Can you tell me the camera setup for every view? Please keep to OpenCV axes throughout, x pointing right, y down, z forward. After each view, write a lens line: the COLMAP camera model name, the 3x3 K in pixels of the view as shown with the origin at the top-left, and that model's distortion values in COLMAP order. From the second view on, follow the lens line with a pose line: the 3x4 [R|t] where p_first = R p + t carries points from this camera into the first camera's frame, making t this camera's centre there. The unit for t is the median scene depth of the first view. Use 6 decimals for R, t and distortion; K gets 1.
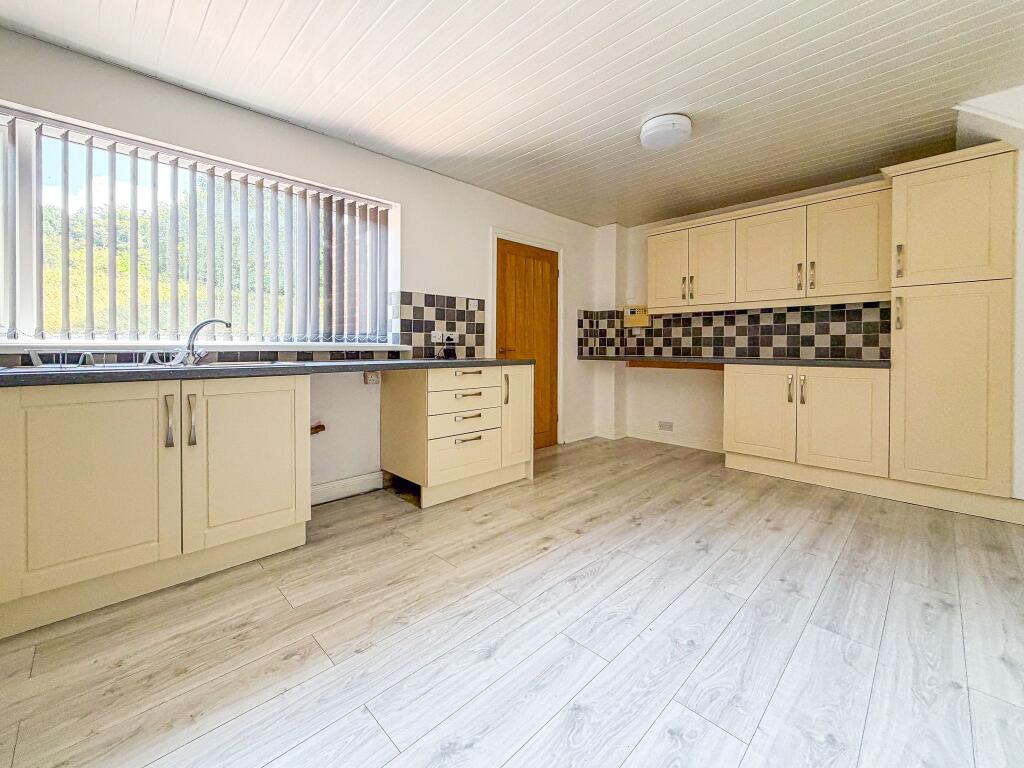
lens RADIAL K [[420.8, 0, 507.0], [0, 420.8, 352.0], [0, 0, 1]] dist [-0.001740, 0.000120]
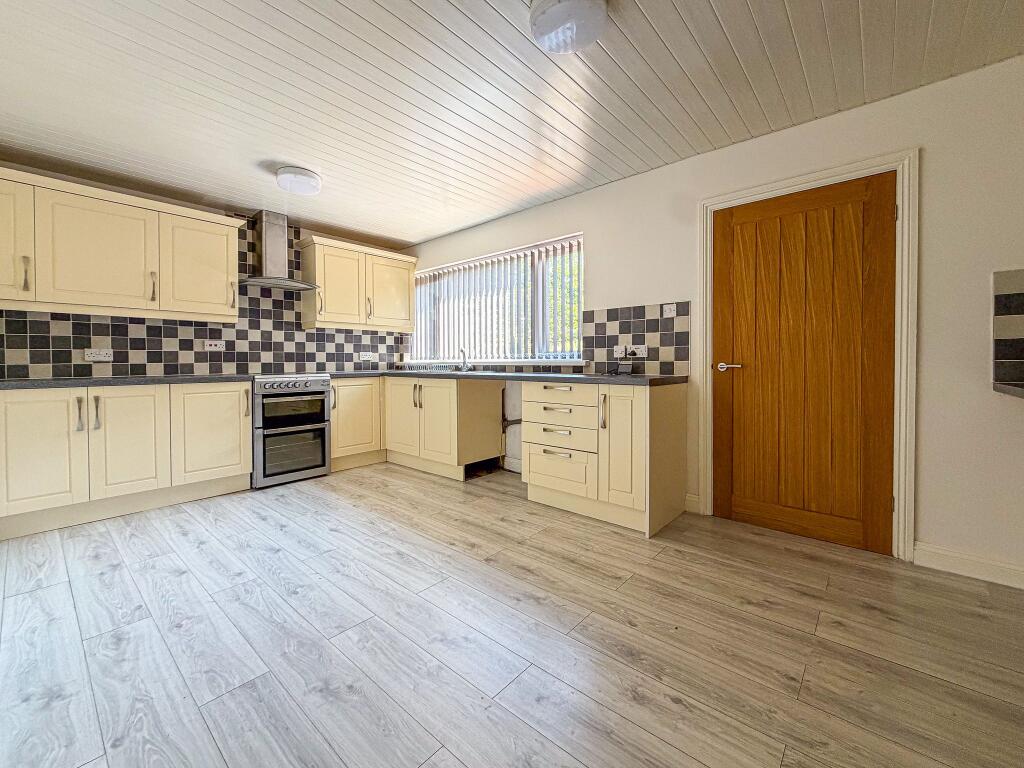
lens RADIAL K [[427.6, 0, 510.7], [0, 427.6, 368.8], [0, 0, 1]] dist [-0.002440, -0.000288]
pose [[0.077907, 0.015251, -0.996844, 0.951167], [-0.007800, 0.999862, 0.014687, -0.011245], [0.996930, 0.006632, 0.078015, 0.825517]]
